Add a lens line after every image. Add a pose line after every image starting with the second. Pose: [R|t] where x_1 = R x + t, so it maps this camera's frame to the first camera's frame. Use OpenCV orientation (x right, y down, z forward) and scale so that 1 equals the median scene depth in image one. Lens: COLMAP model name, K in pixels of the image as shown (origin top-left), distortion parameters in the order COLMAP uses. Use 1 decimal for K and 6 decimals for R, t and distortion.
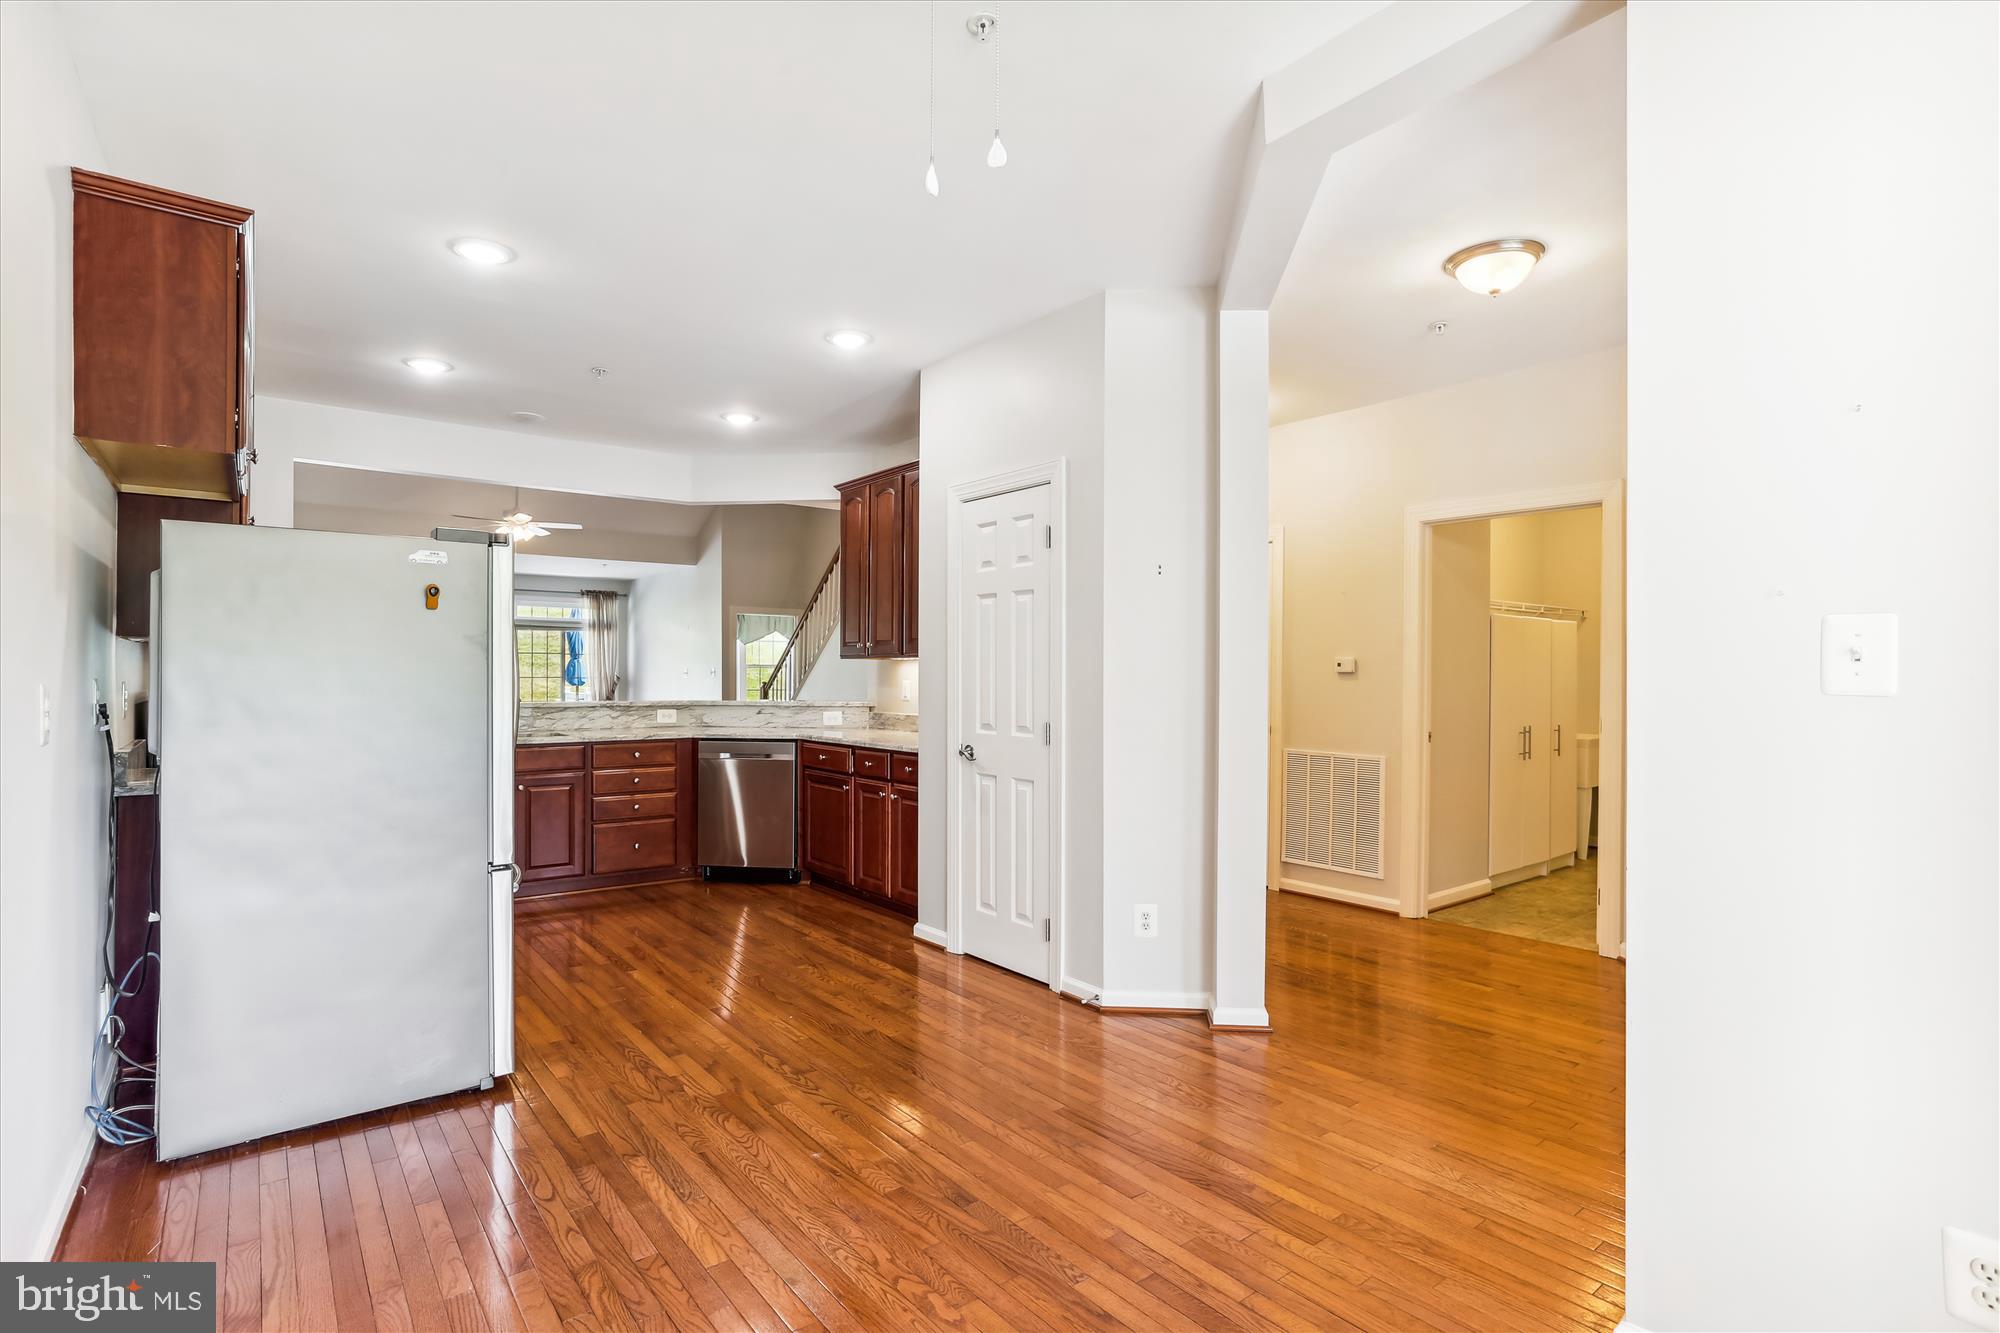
lens RADIAL K [[954.0, 0, 996.3], [0, 954.0, 679.8], [0, 0, 1]] dist [-0.054672, 0.000054]
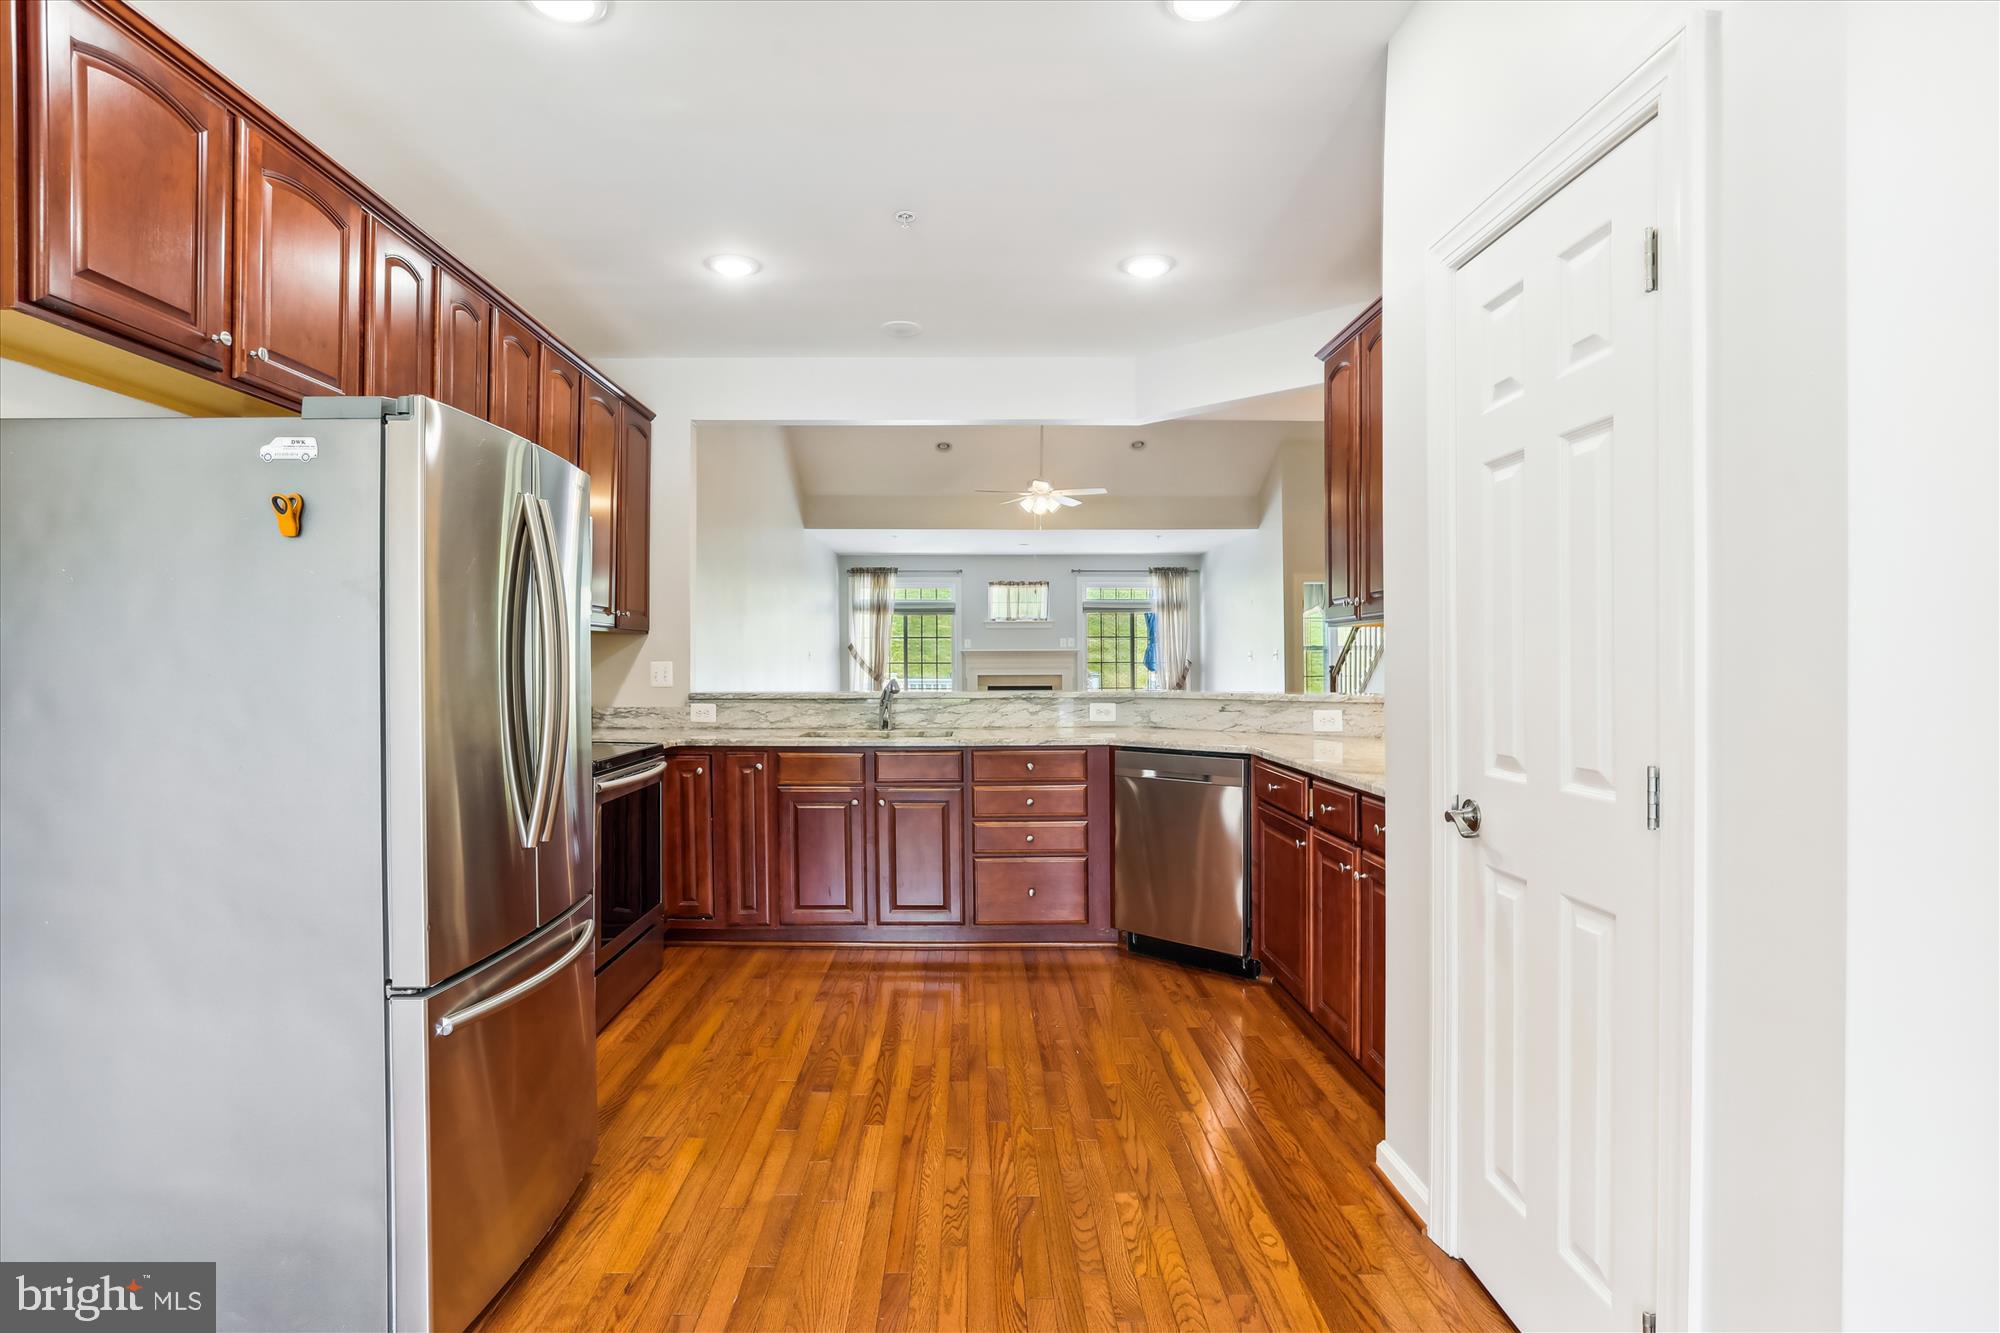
lens RADIAL K [[989.4, 0, 1001.6], [0, 989.4, 658.1], [0, 0, 1]] dist [-0.030039, 0.000171]
pose [[0.803827, -0.009080, -0.594794, 0.052672], [0.004856, 0.999950, -0.008702, 0.003164], [0.594844, 0.004107, 0.803831, 0.378824]]
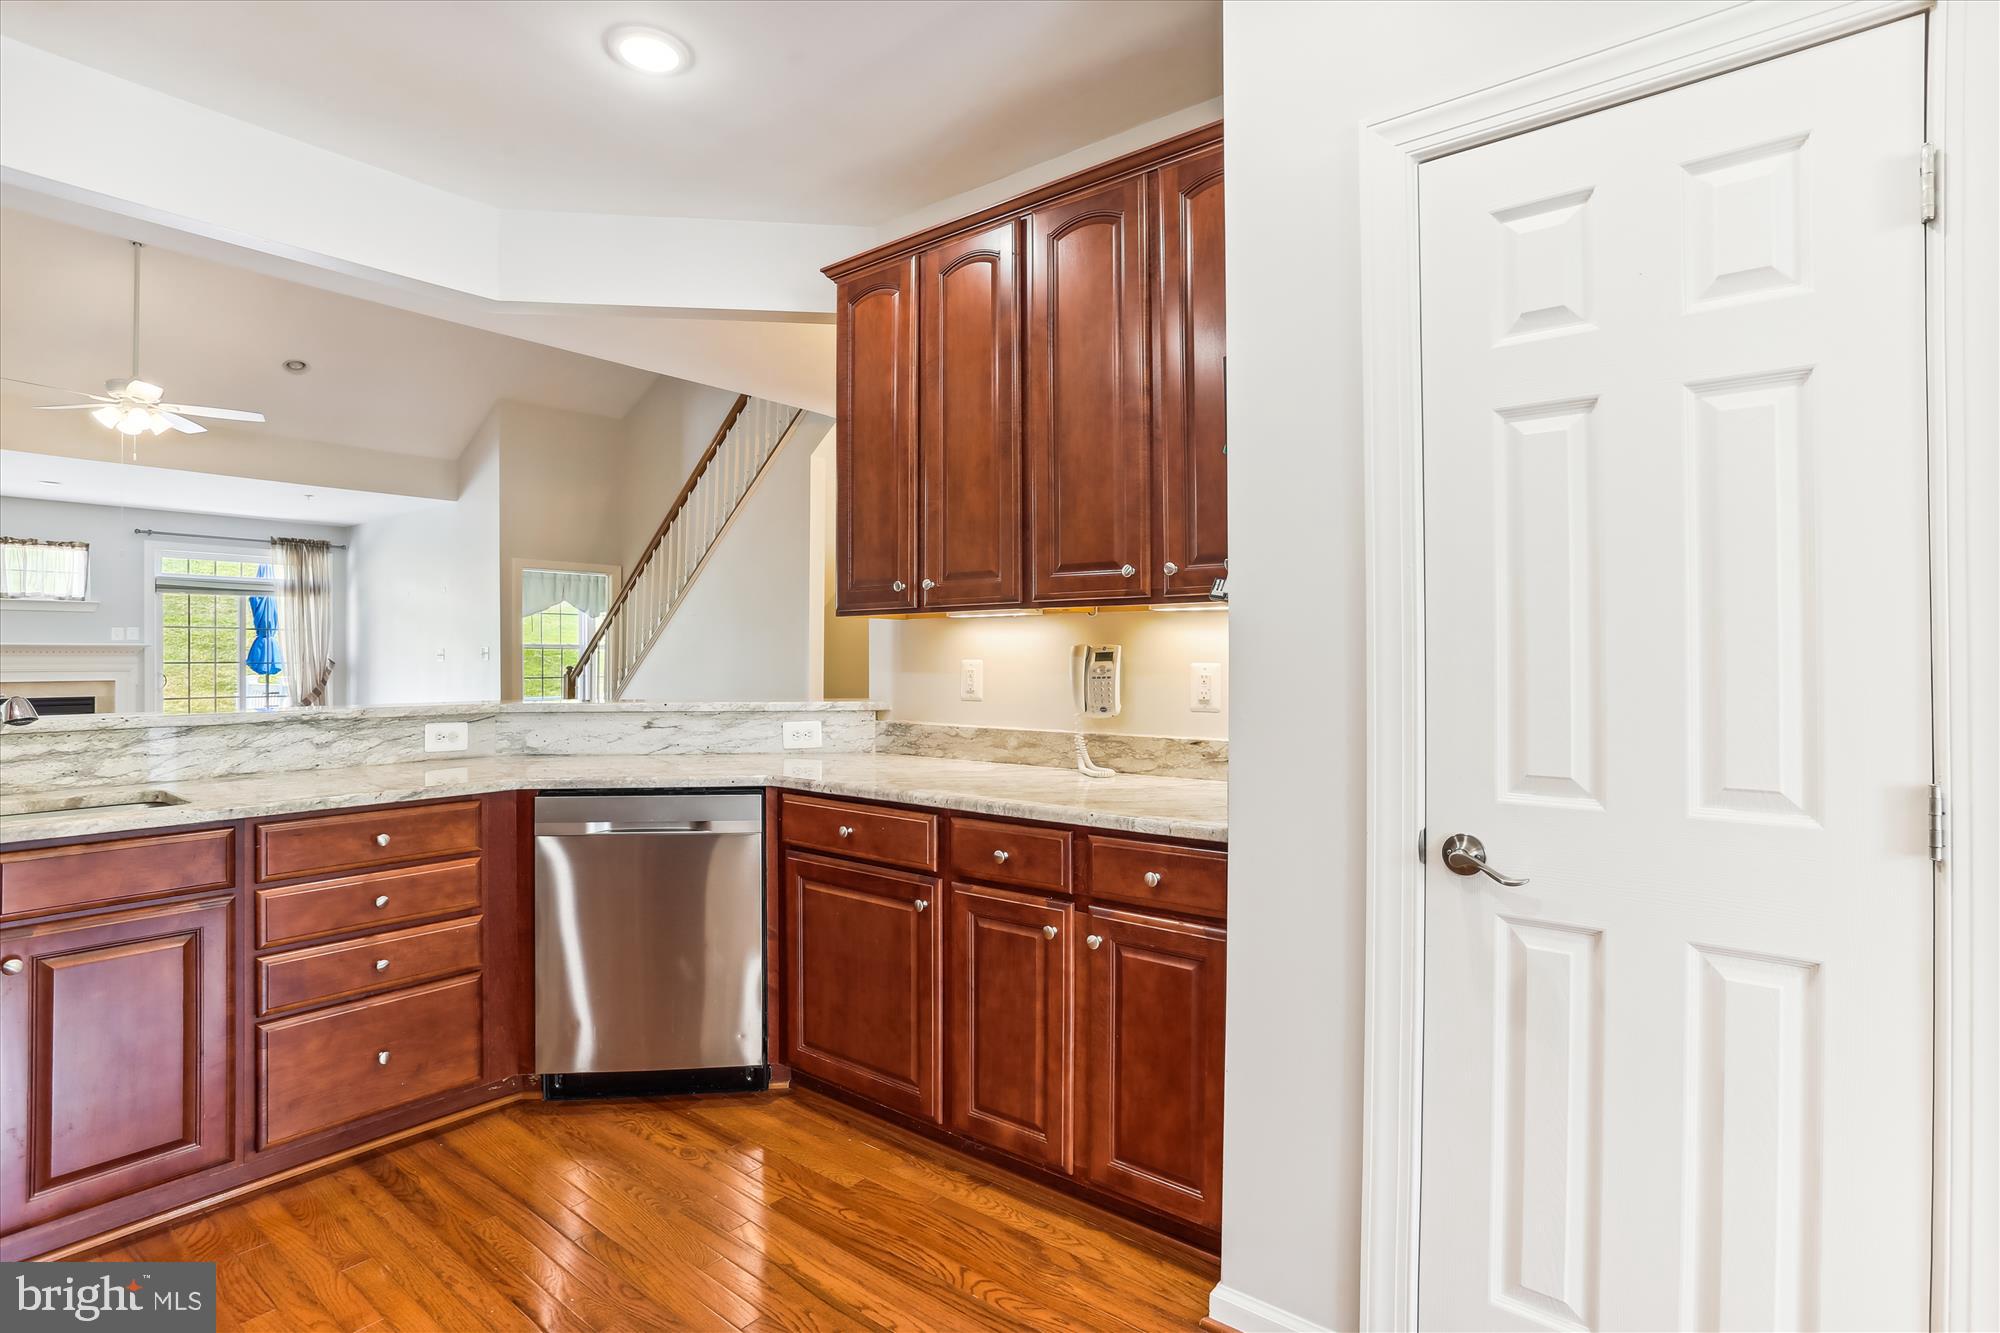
lens RADIAL K [[968.2, 0, 1003.9], [0, 968.2, 660.9], [0, 0, 1]] dist [-0.044012, 0.022755]
pose [[0.972806, -0.004590, 0.231574, -0.210262], [0.005244, 0.999984, -0.002211, 0.002802], [-0.231560, 0.003365, 0.972815, 0.527464]]
